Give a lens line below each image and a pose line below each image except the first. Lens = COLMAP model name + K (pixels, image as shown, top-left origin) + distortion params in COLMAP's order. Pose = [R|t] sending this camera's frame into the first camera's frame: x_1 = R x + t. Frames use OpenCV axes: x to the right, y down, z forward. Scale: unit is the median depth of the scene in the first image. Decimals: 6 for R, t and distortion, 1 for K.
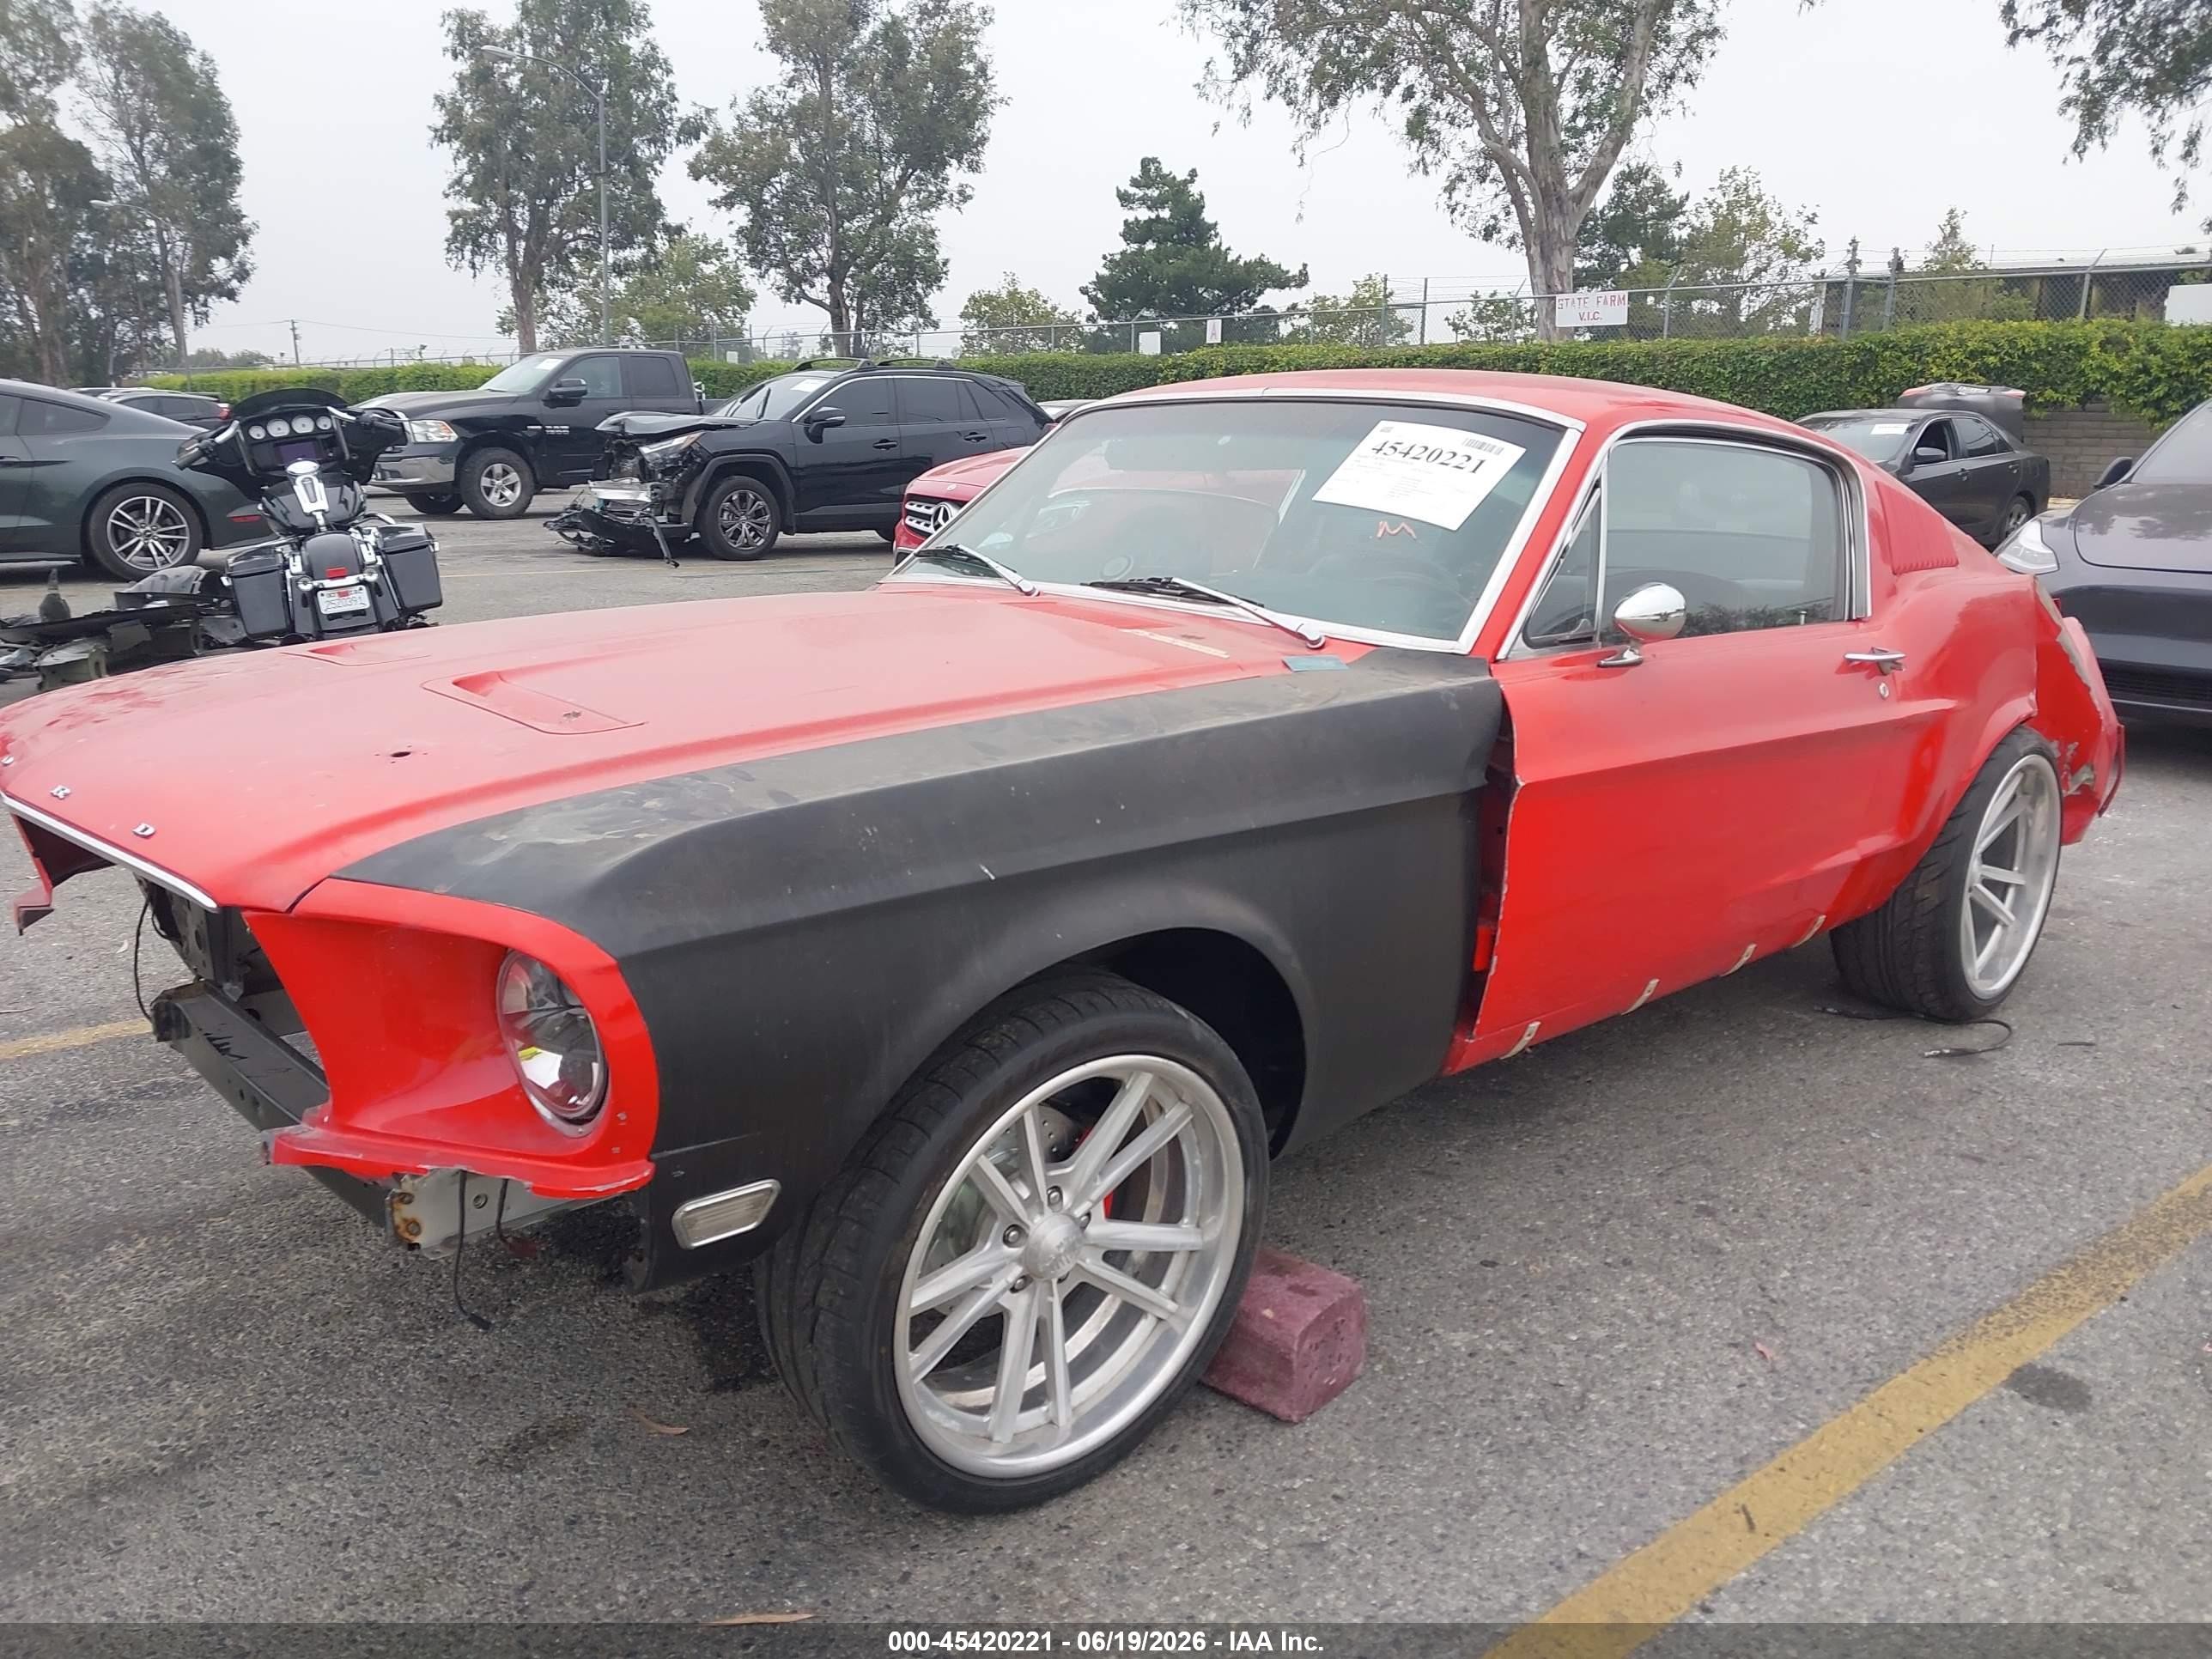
lens RADIAL K [[1735.7, 0, 1127.7], [0, 1735.7, 830.7], [0, 0, 1]] dist [0.006872, 0.012580]
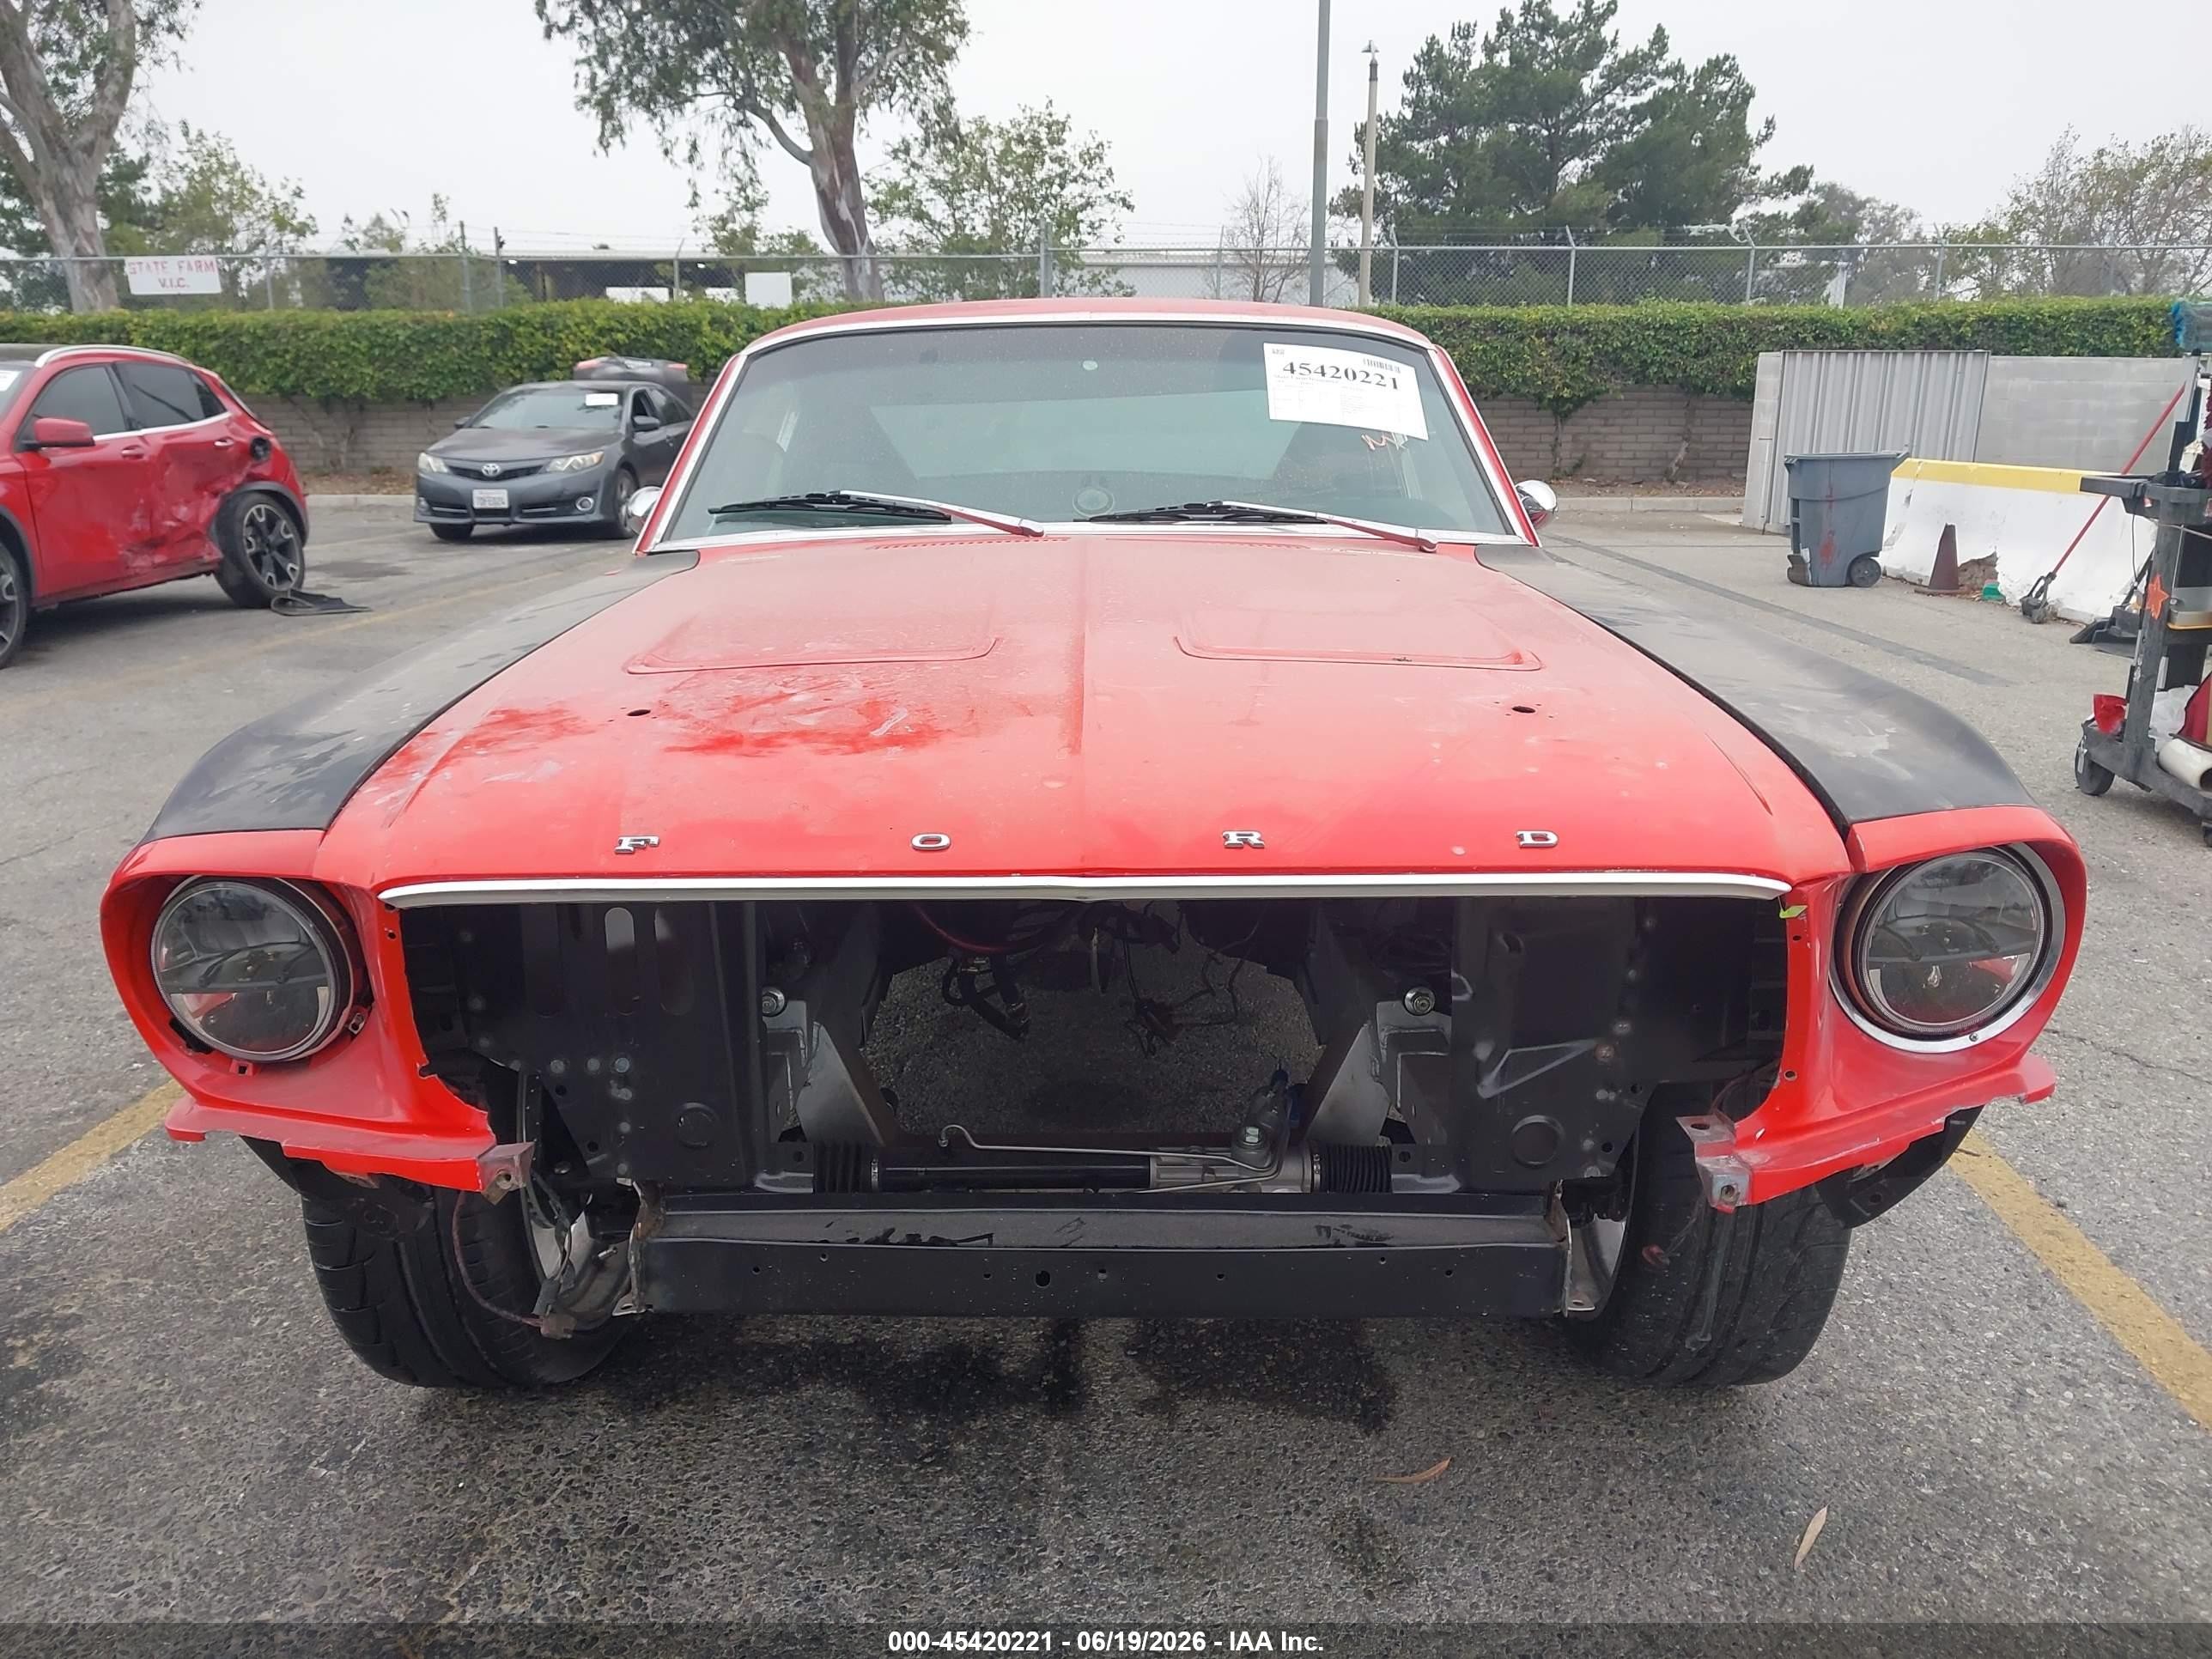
lens RADIAL K [[1748.1, 0, 1112.3], [0, 1748.1, 822.7], [0, 0, 1]] dist [0.003586, 0.004035]
pose [[0.692332, -0.184178, 0.697679, -0.040678], [0.181794, 0.980209, 0.078361, -0.003229], [-0.698304, 0.072582, 0.712112, 0.020467]]
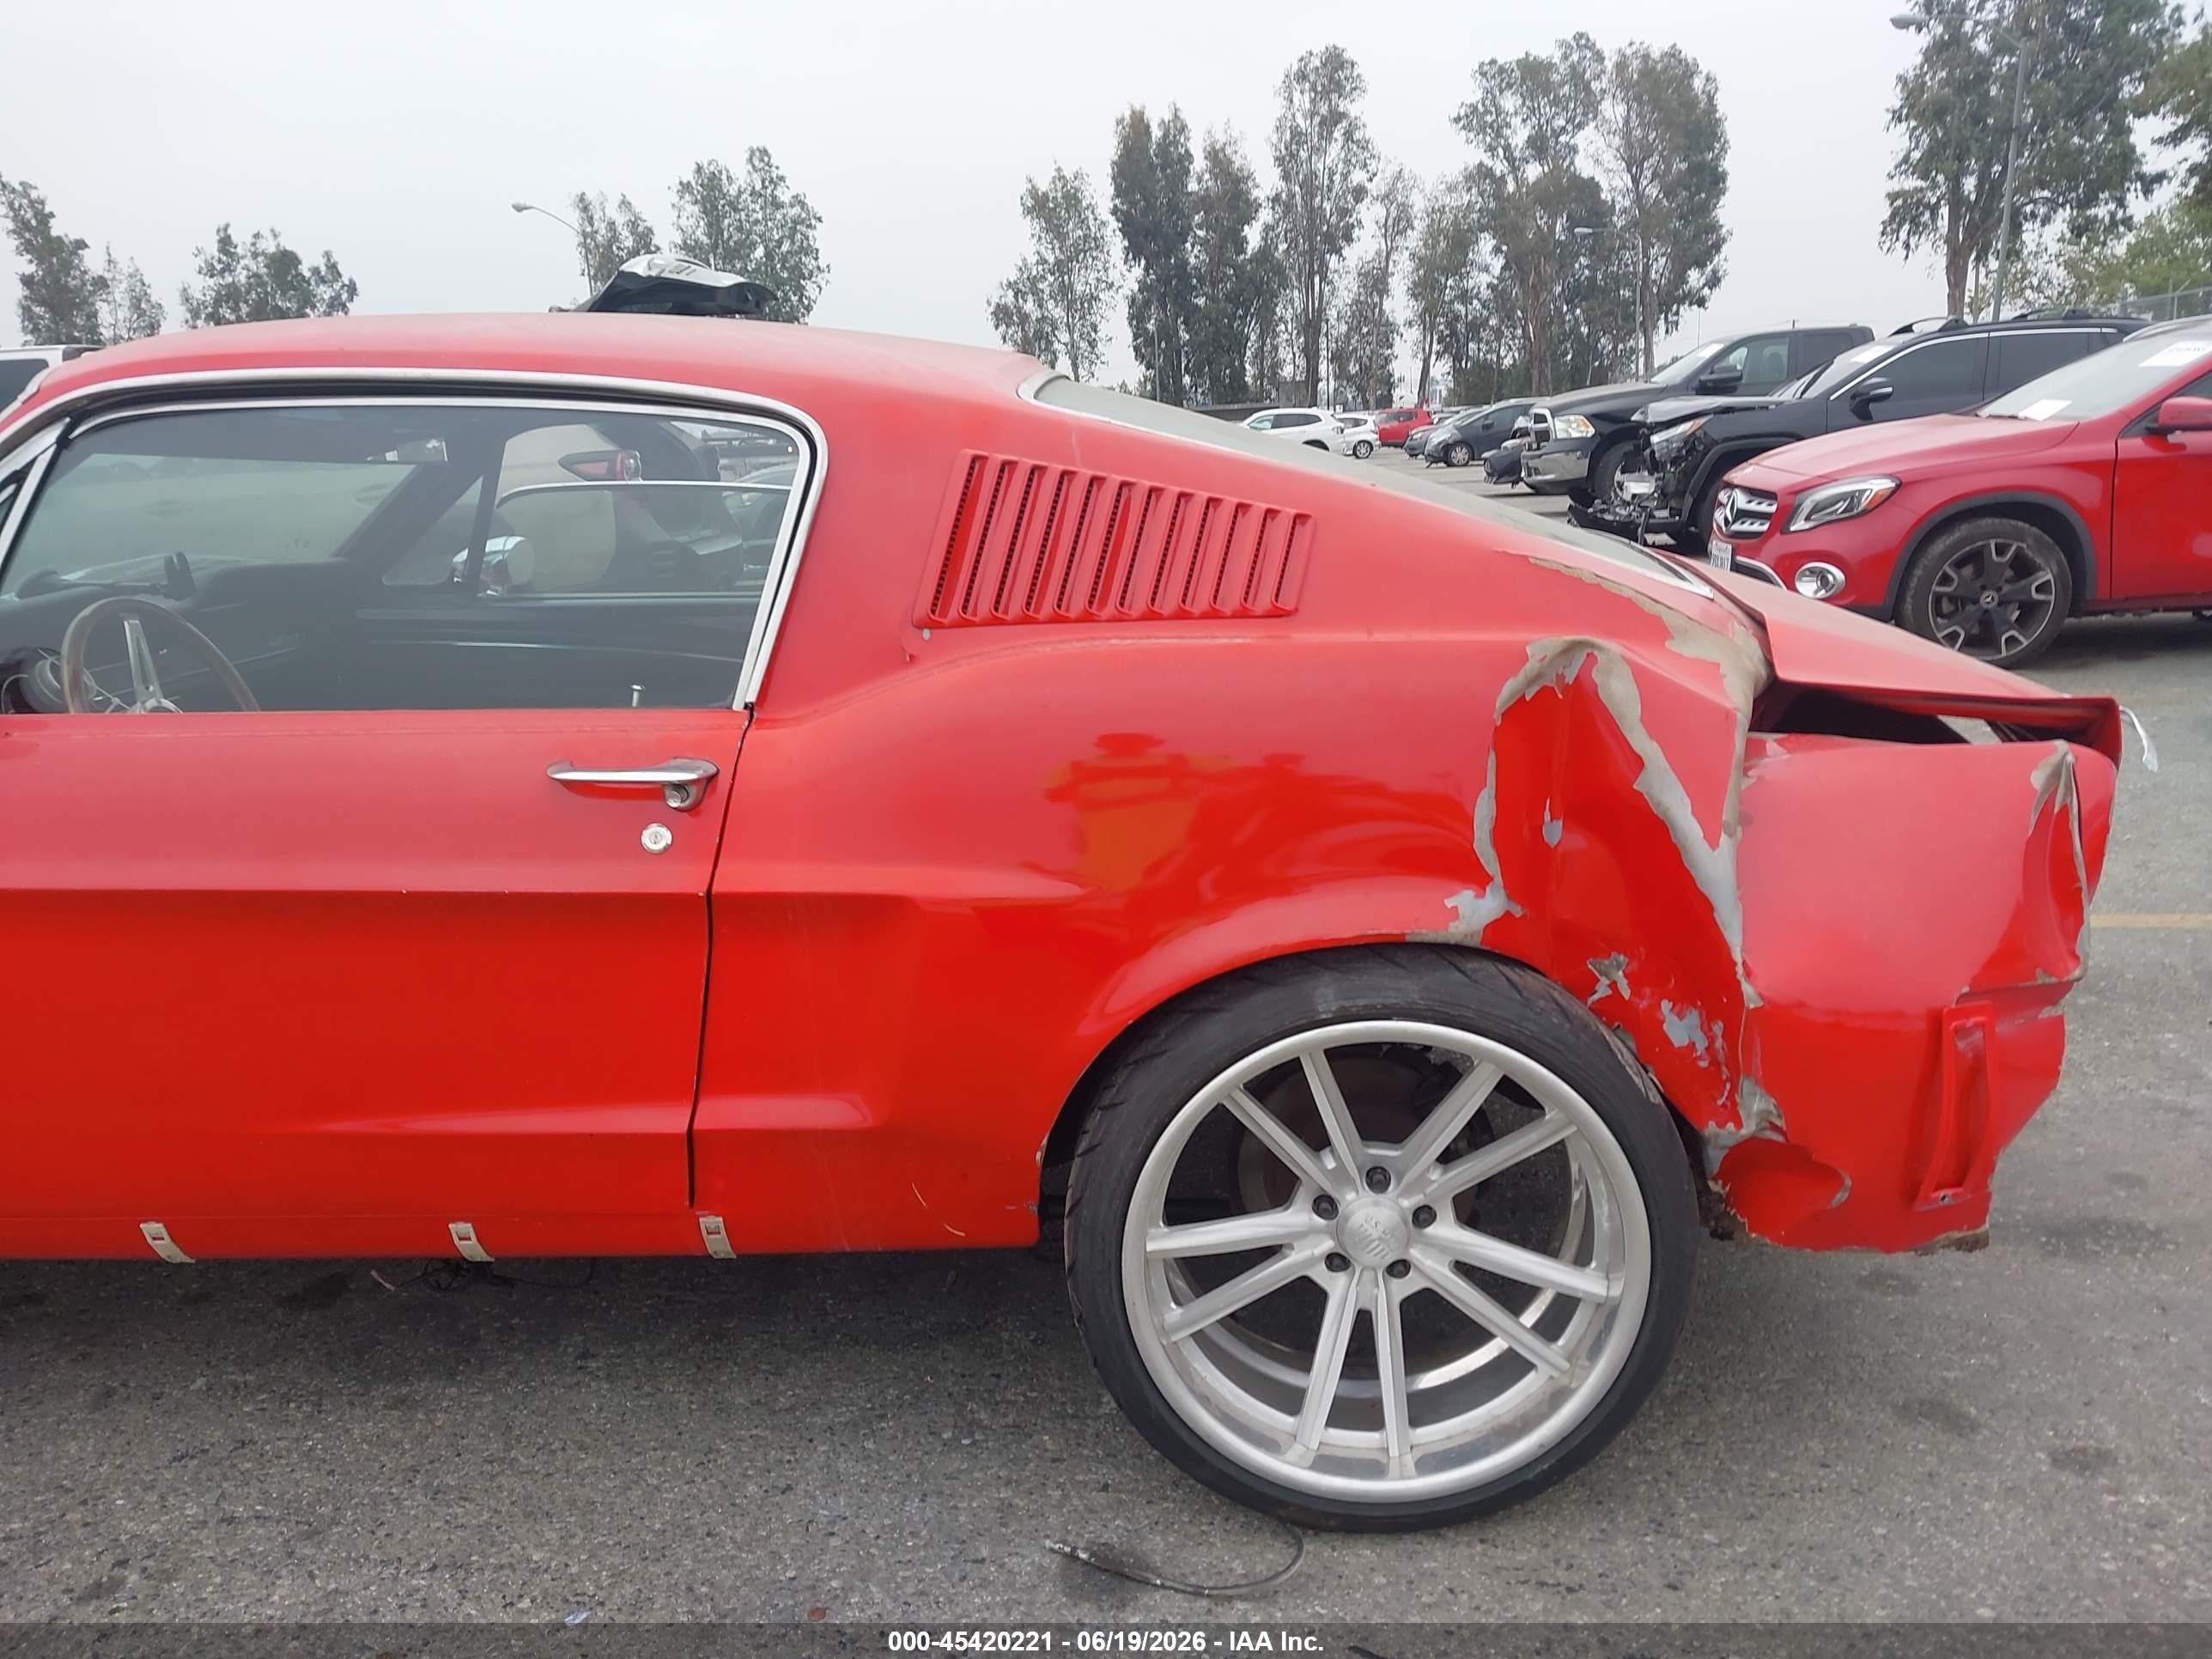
lens RADIAL K [[1748.1, 0, 1112.3], [0, 1748.1, 822.7], [0, 0, 1]] dist [0.003586, 0.004035]
pose [[0.692924, 0.115848, -0.711643, 0.059296], [-0.117147, 0.991982, 0.047419, -0.008207], [0.711430, 0.050510, 0.700940, 0.045893]]
